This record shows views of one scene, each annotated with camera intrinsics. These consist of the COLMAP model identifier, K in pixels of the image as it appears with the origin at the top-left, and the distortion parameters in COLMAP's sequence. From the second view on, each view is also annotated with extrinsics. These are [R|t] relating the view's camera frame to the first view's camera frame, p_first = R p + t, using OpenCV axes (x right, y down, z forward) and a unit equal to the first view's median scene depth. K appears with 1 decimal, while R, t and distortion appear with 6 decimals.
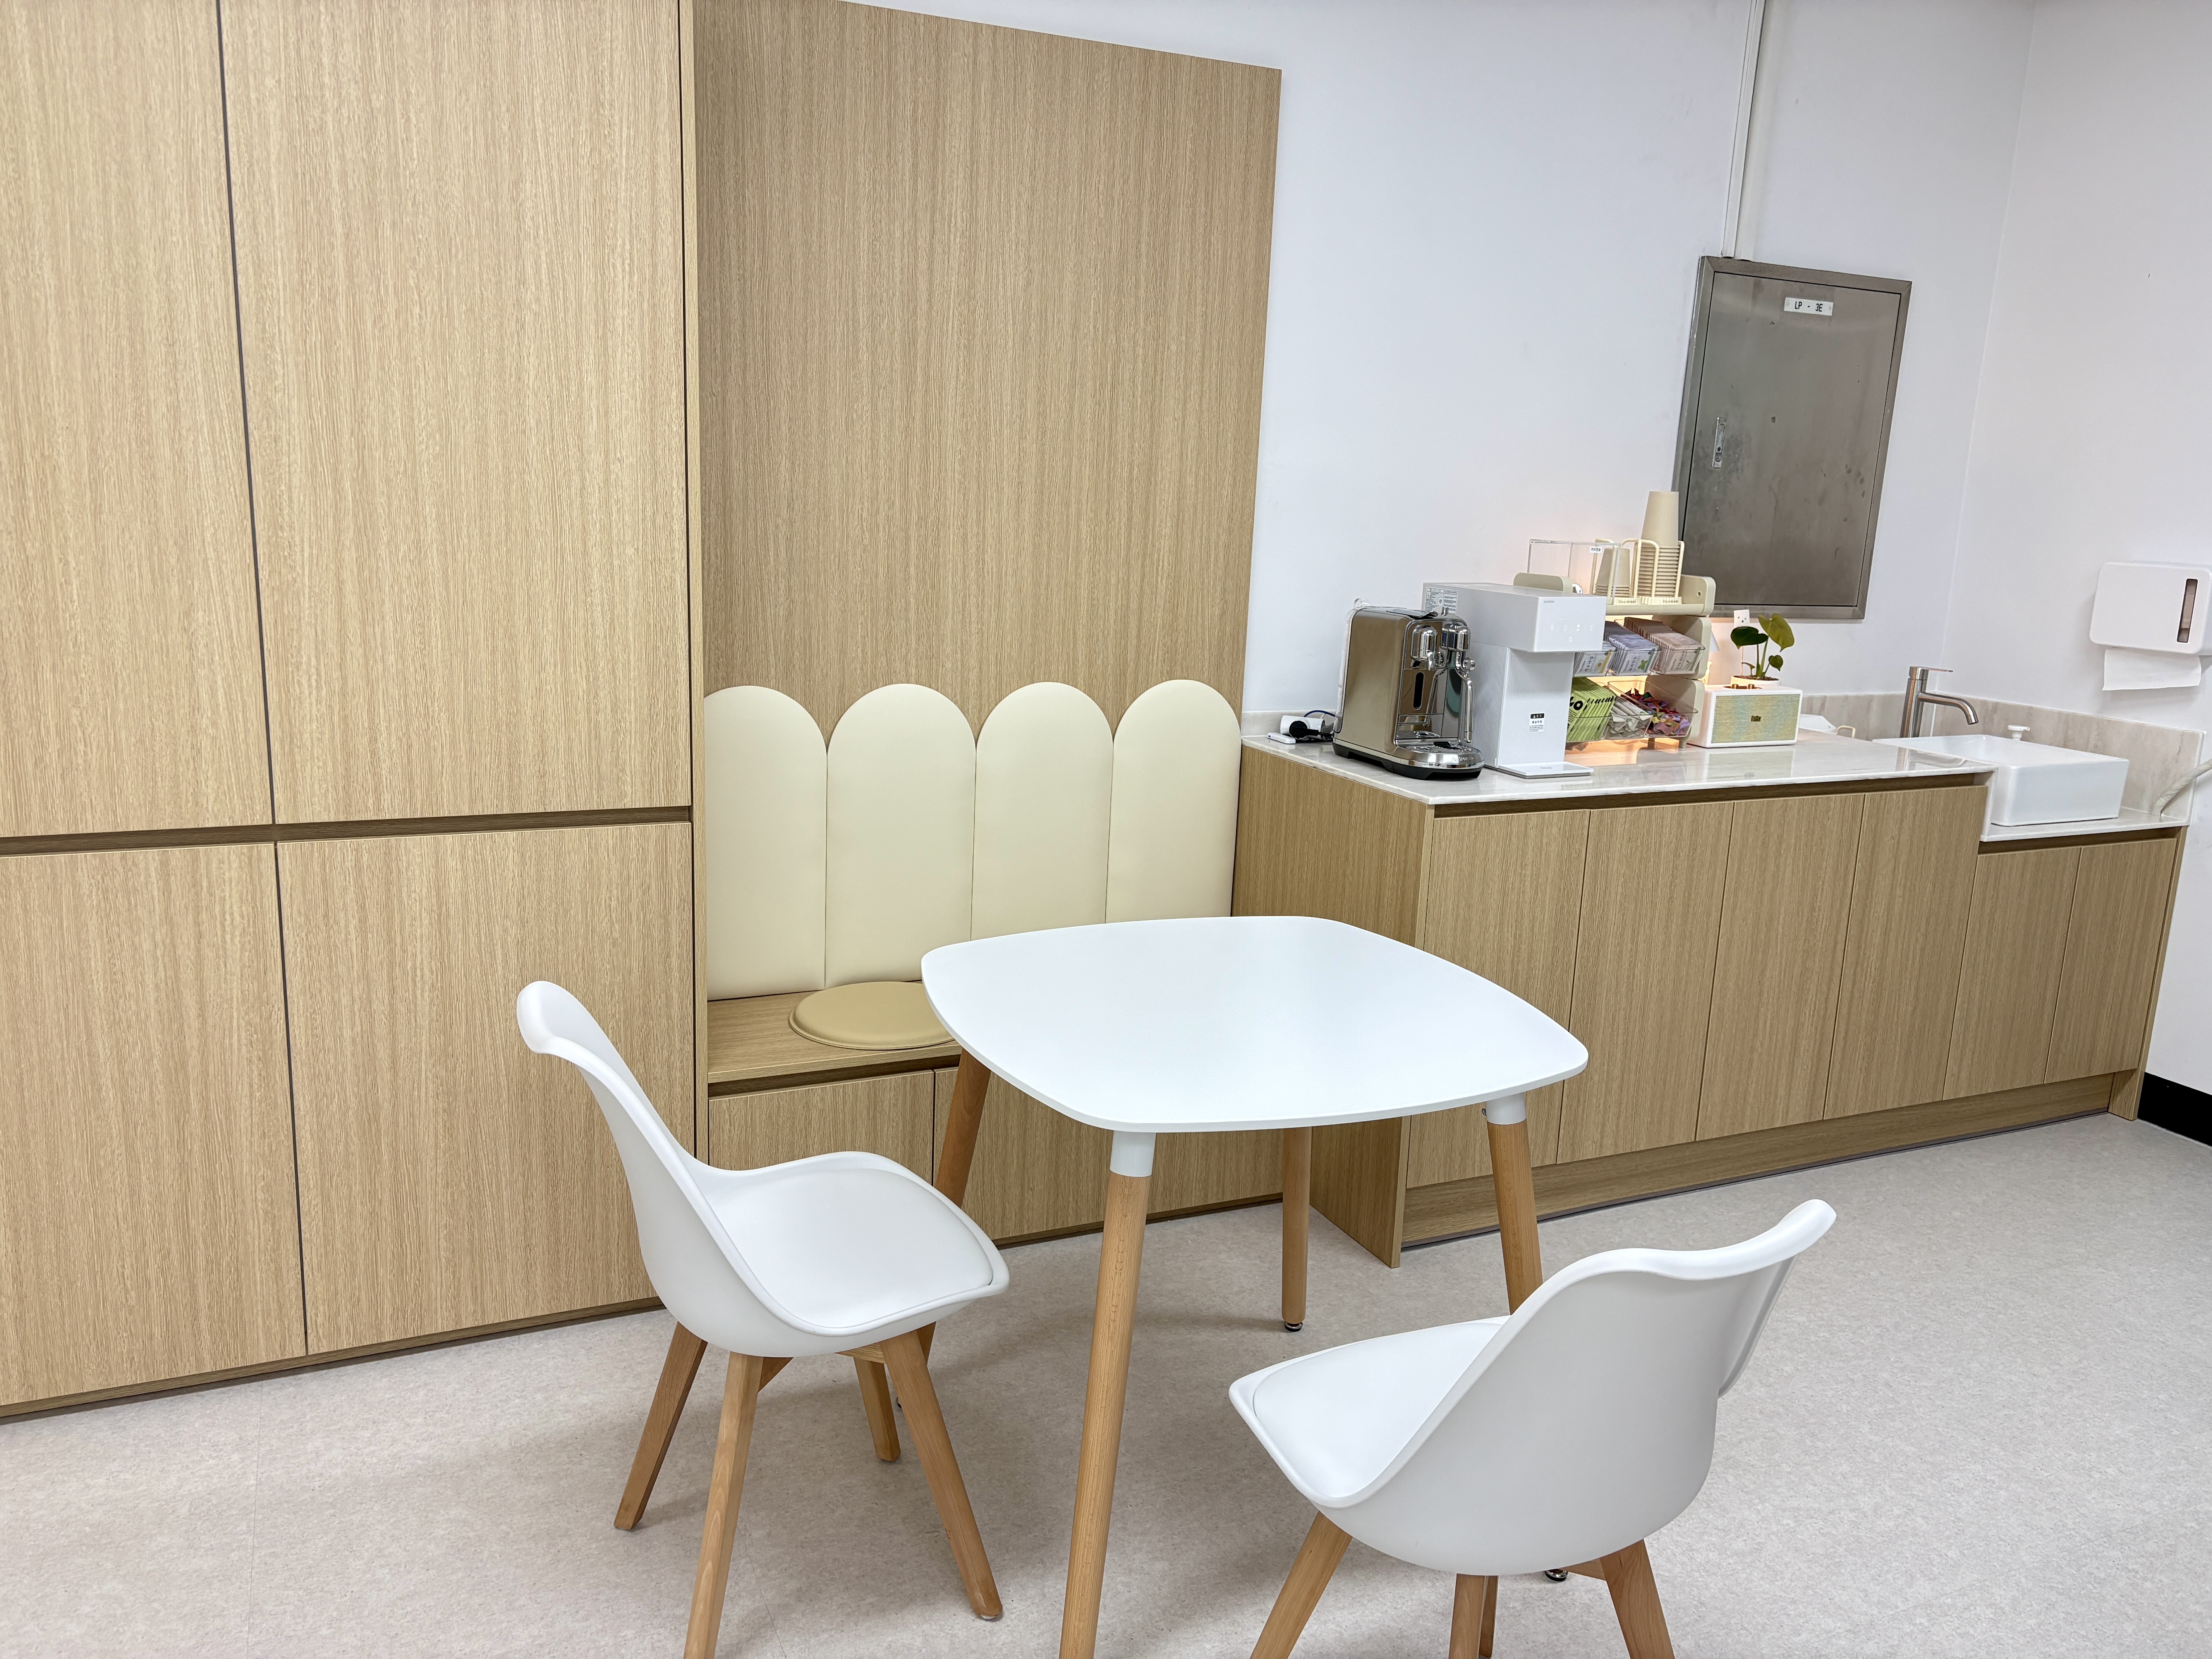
lens RADIAL K [[1725.6, 0, 1098.2], [0, 1725.6, 831.8], [0, 0, 1]] dist [-0.017450, -0.025666]
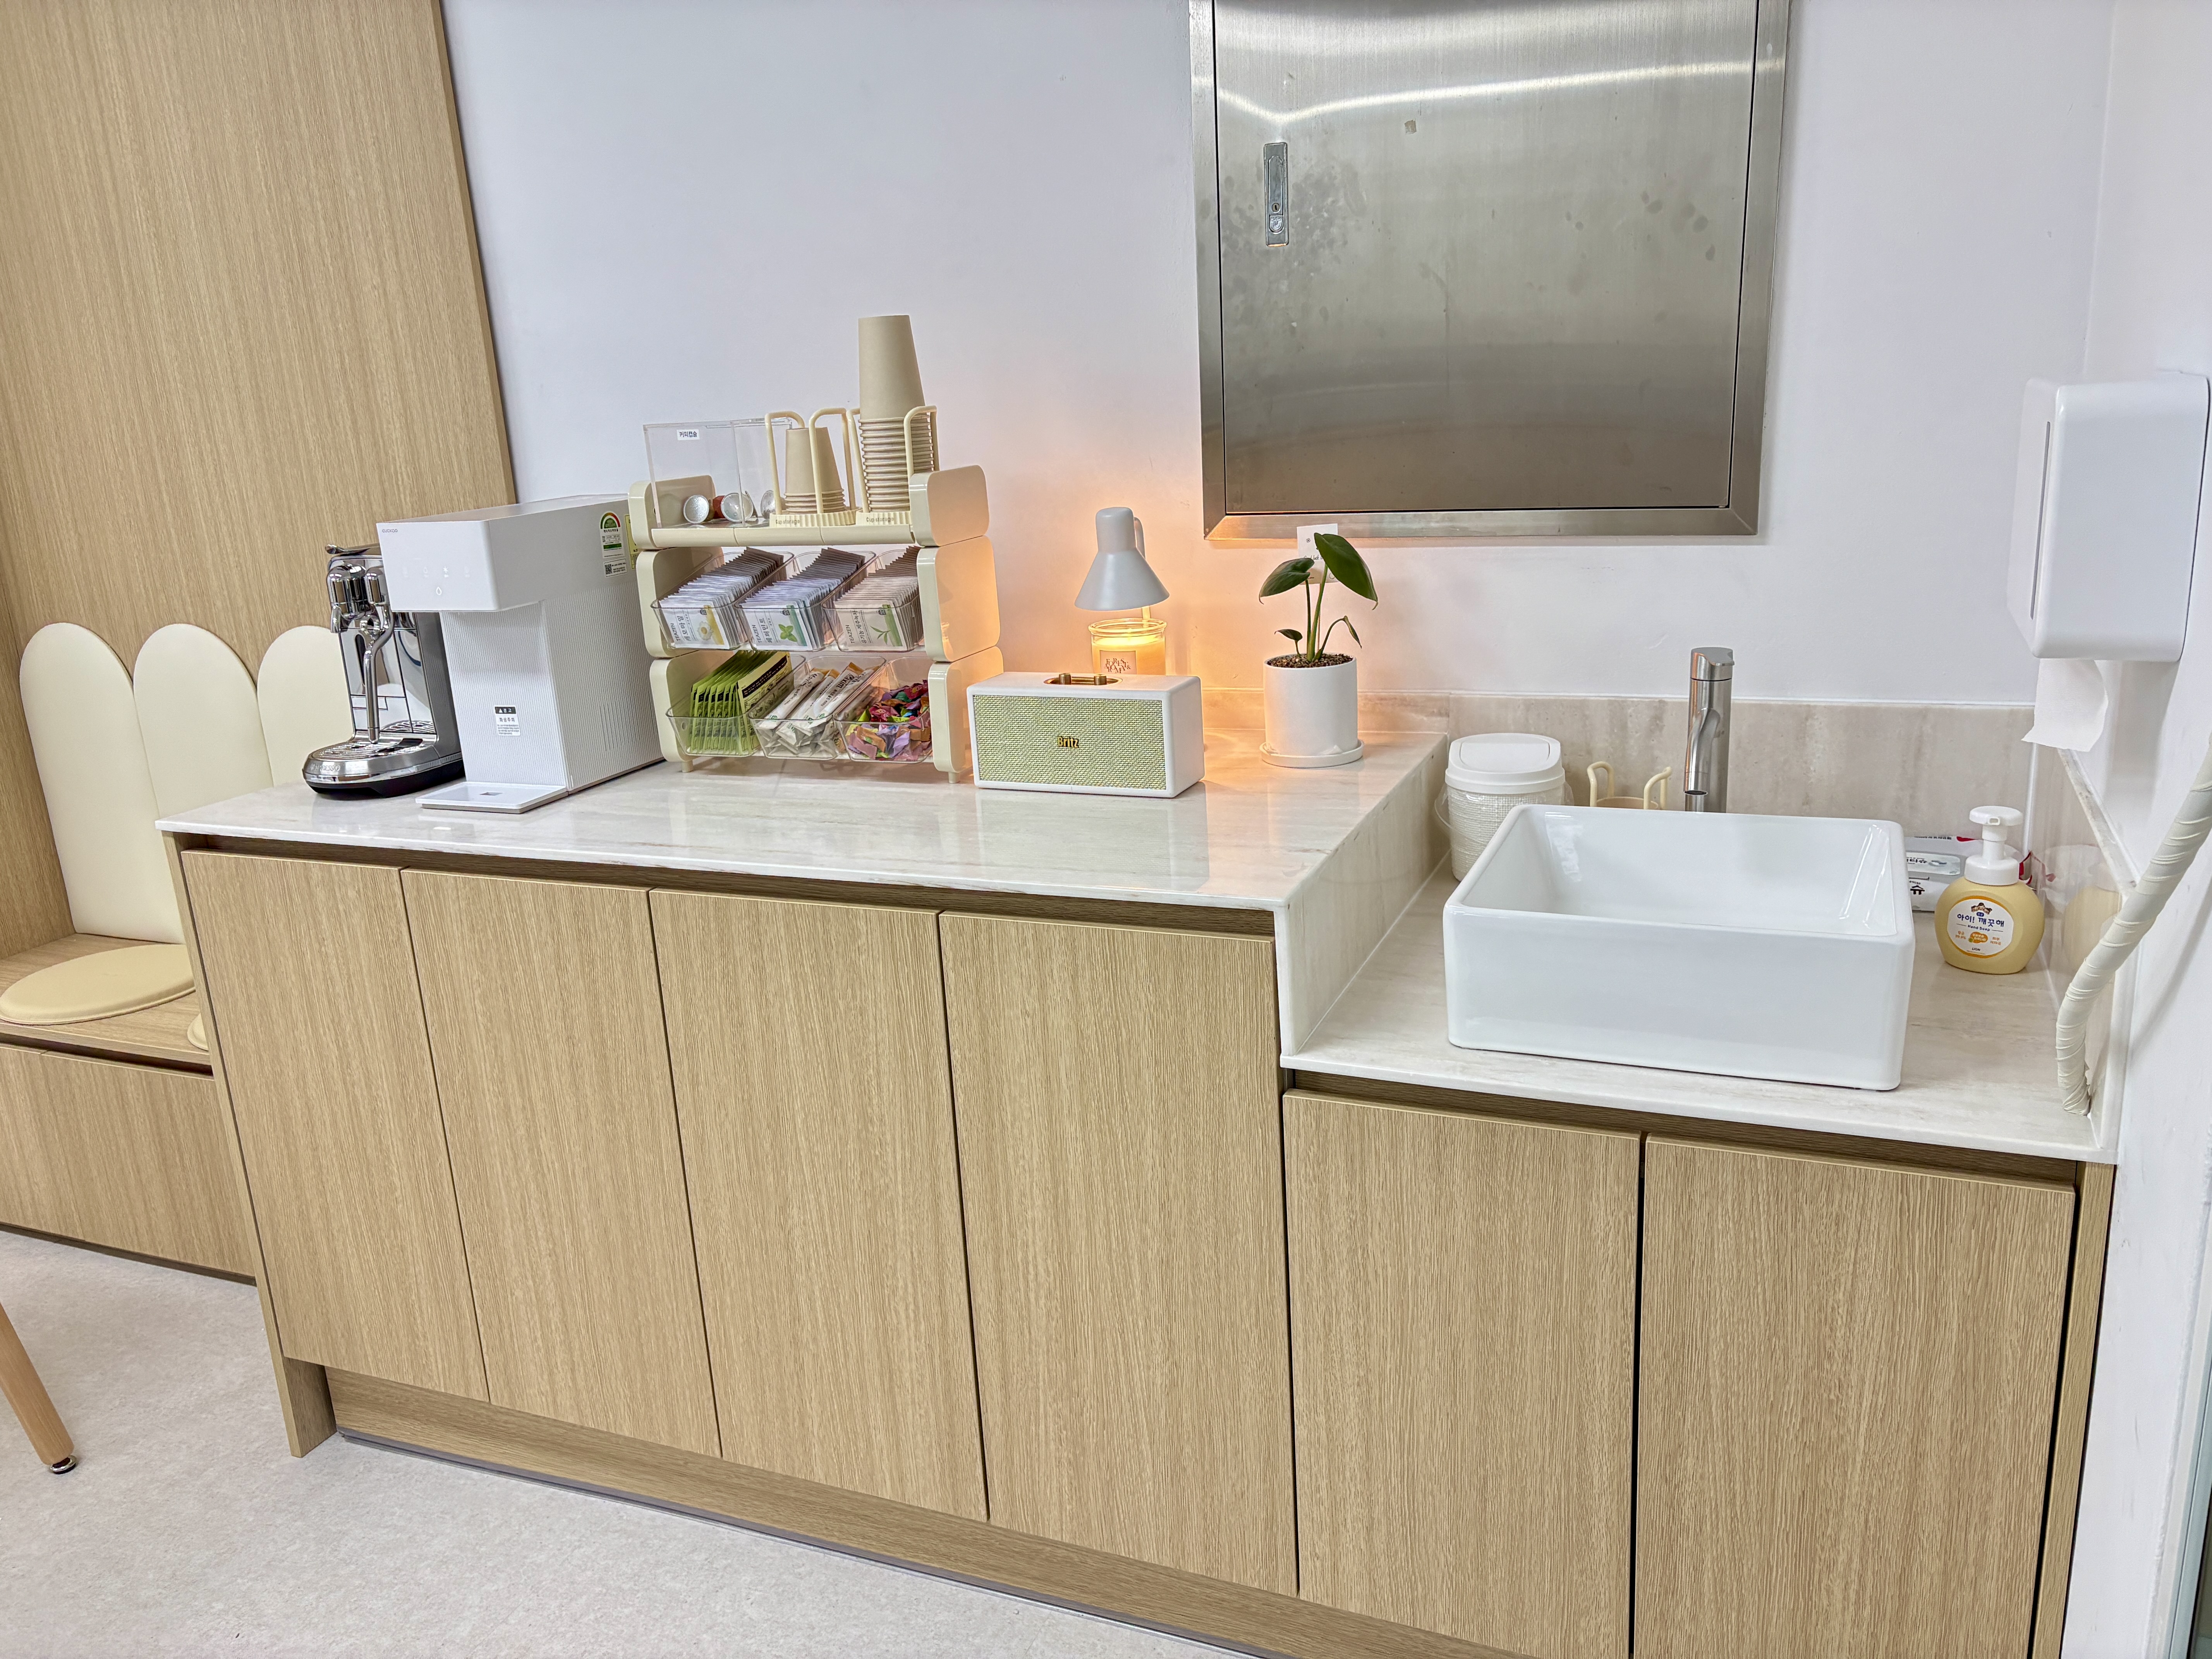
lens RADIAL K [[1725.6, 0, 1108.1], [0, 1725.6, 832.1], [0, 0, 1]] dist [-0.017450, -0.025666]
pose [[0.680349, 0.123142, -0.722469, 0.854446], [-0.076075, 0.992324, 0.097498, -0.099575], [0.728929, -0.011371, 0.684495, 0.722916]]
